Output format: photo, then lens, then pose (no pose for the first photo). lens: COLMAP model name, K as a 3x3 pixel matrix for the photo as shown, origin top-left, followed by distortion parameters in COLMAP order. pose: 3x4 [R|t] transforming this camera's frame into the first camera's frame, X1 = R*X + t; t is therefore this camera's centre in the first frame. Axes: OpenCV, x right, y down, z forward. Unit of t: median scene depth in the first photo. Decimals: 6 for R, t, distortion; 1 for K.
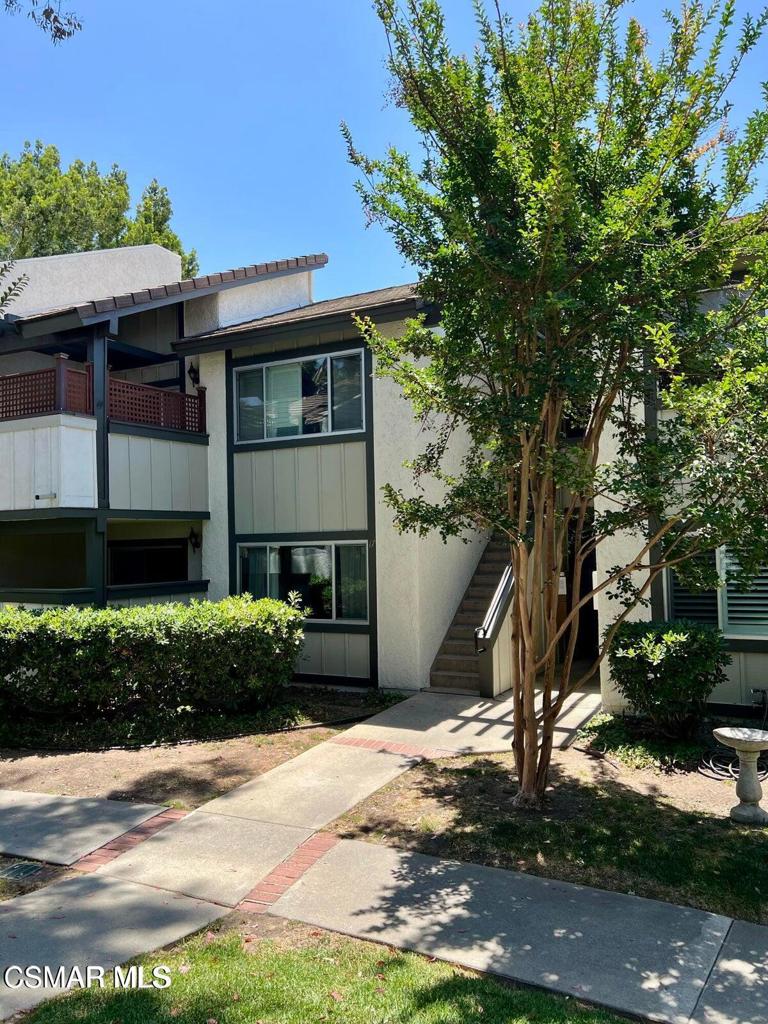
lens RADIAL K [[761.6, 0, 384.0], [0, 761.6, 512.0], [0, 0, 1]] dist [0.057182, -0.076462]
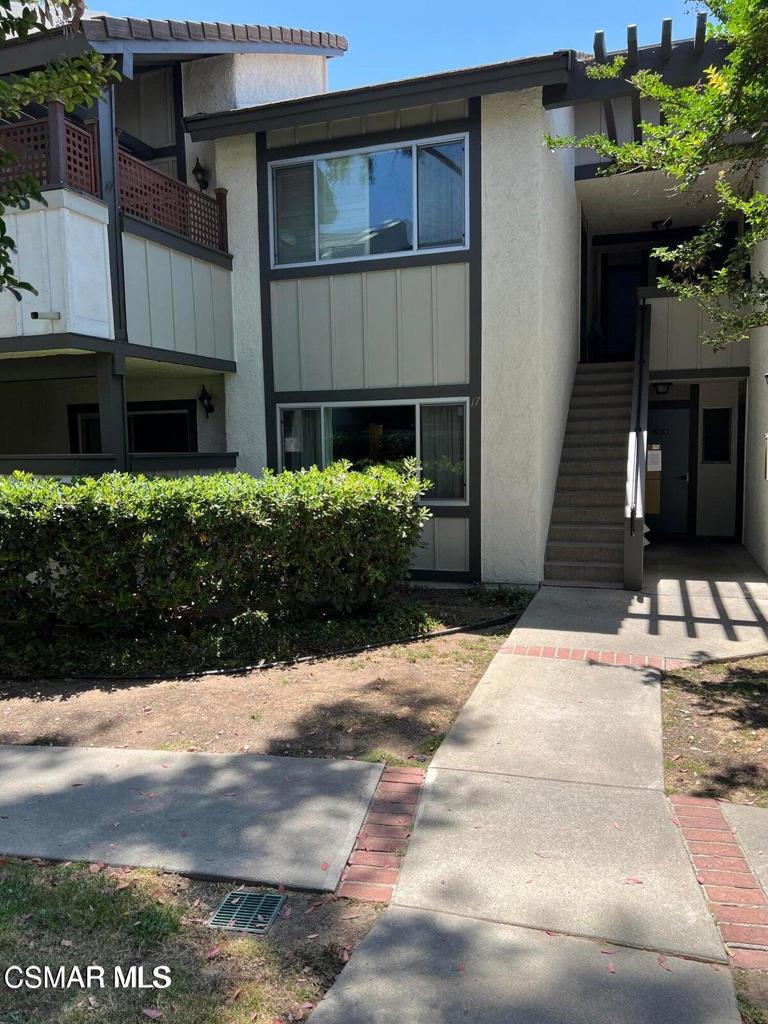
lens RADIAL K [[761.6, 0, 384.0], [0, 761.6, 512.0], [0, 0, 1]] dist [0.057182, -0.076462]
pose [[0.987136, -0.011239, 0.159488, -0.295437], [-0.008821, 0.992179, 0.124512, 0.074252], [-0.159640, -0.124317, 0.979316, 0.308718]]
